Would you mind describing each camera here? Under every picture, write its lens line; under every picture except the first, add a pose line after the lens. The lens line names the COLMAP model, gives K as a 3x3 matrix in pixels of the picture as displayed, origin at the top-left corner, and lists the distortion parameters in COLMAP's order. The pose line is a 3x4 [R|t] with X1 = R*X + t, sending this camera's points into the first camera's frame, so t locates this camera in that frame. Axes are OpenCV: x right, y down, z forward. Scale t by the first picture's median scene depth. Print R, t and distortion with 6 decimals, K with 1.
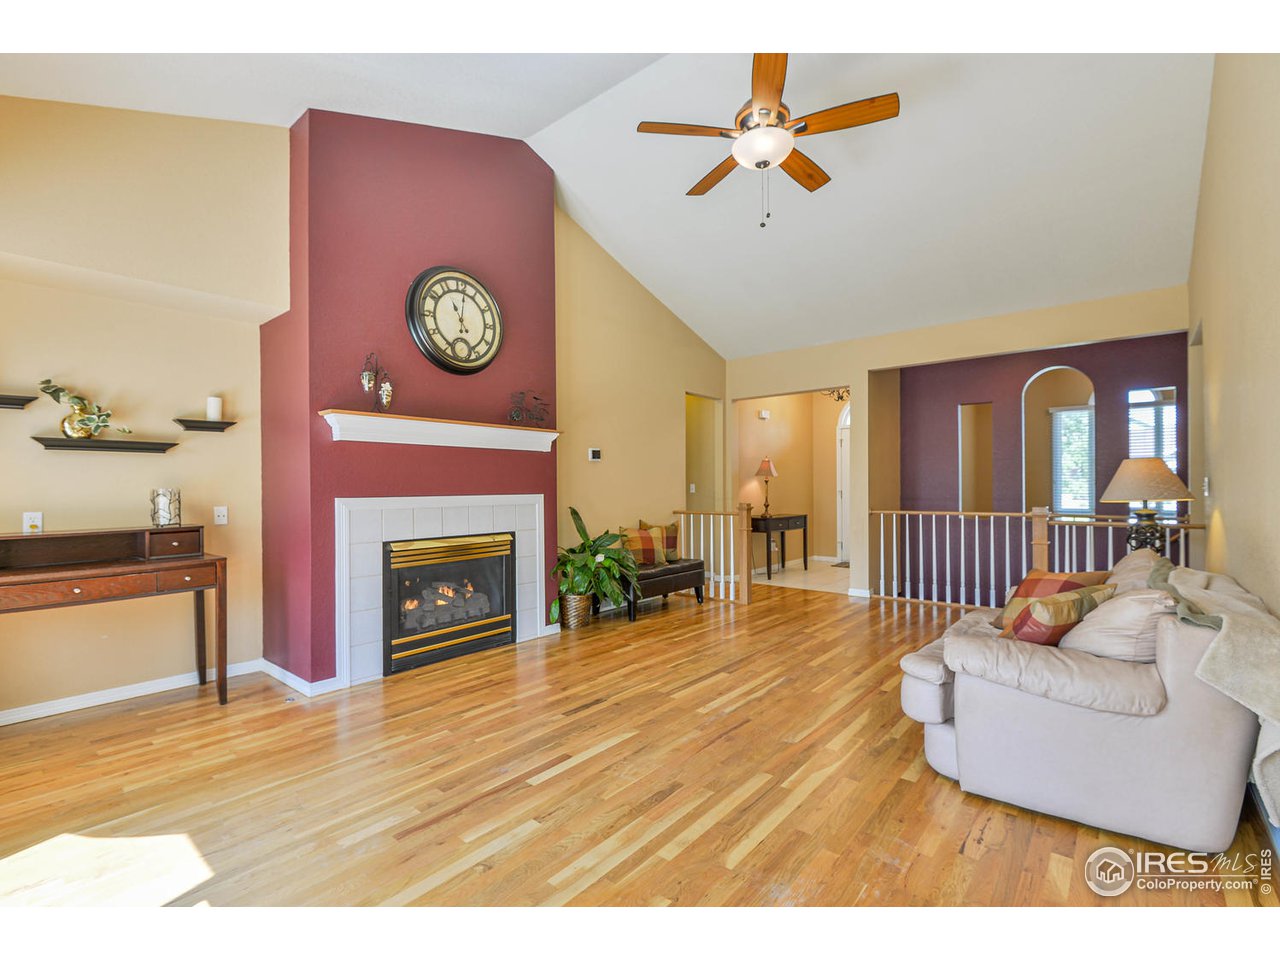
lens RADIAL K [[597.0, 0, 634.7], [0, 597.0, 483.1], [0, 0, 1]] dist [0.000008, 0.000040]
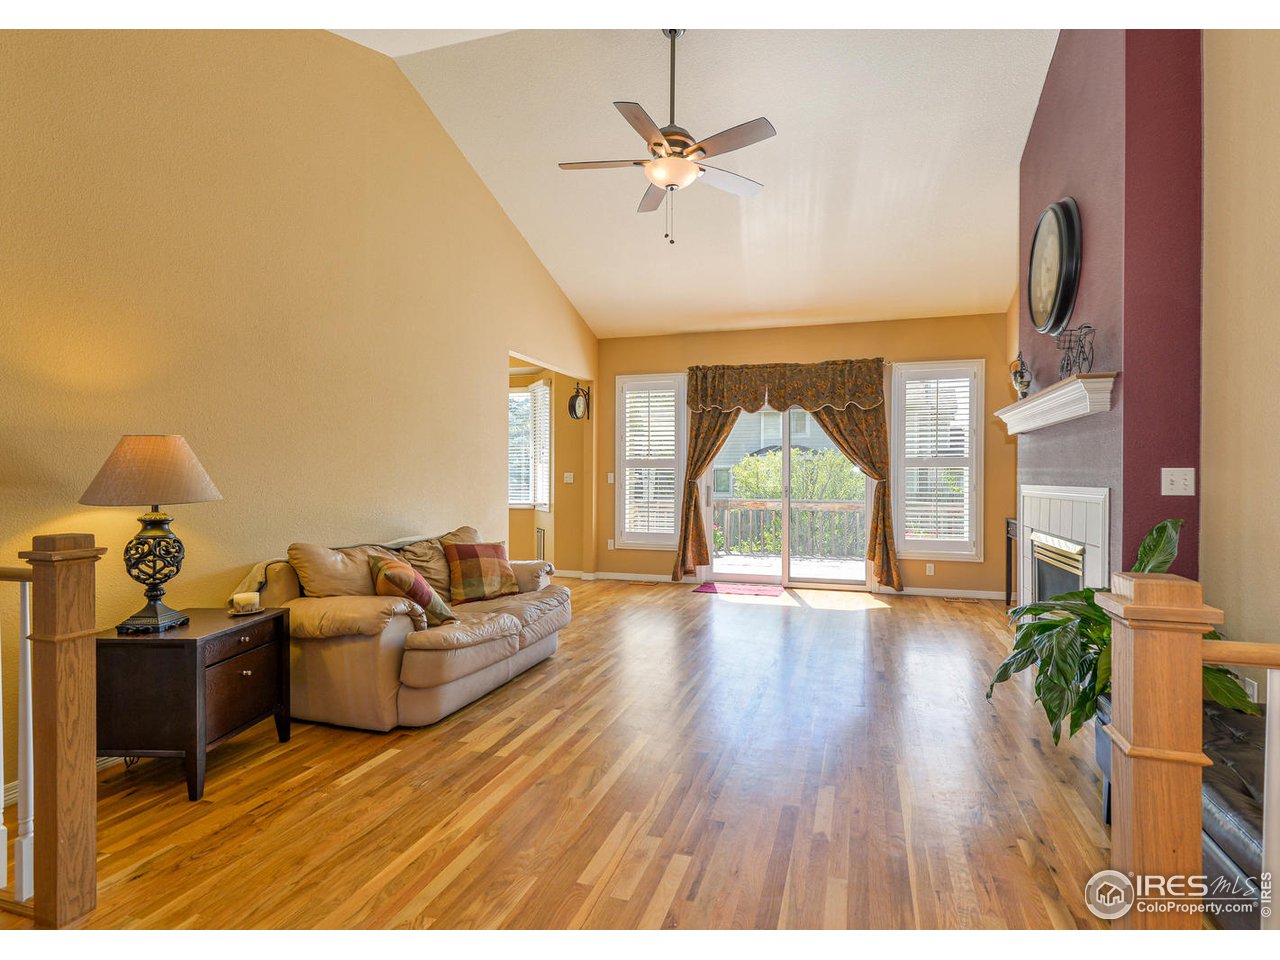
lens RADIAL K [[597.0, 0, 634.7], [0, 597.0, 483.1], [0, 0, 1]] dist [0.000008, 0.000040]
pose [[-0.937271, 0.008039, -0.348508, 0.583550], [0.003566, 0.999903, 0.013476, 0.008457], [0.348583, 0.011388, -0.937209, 1.757135]]
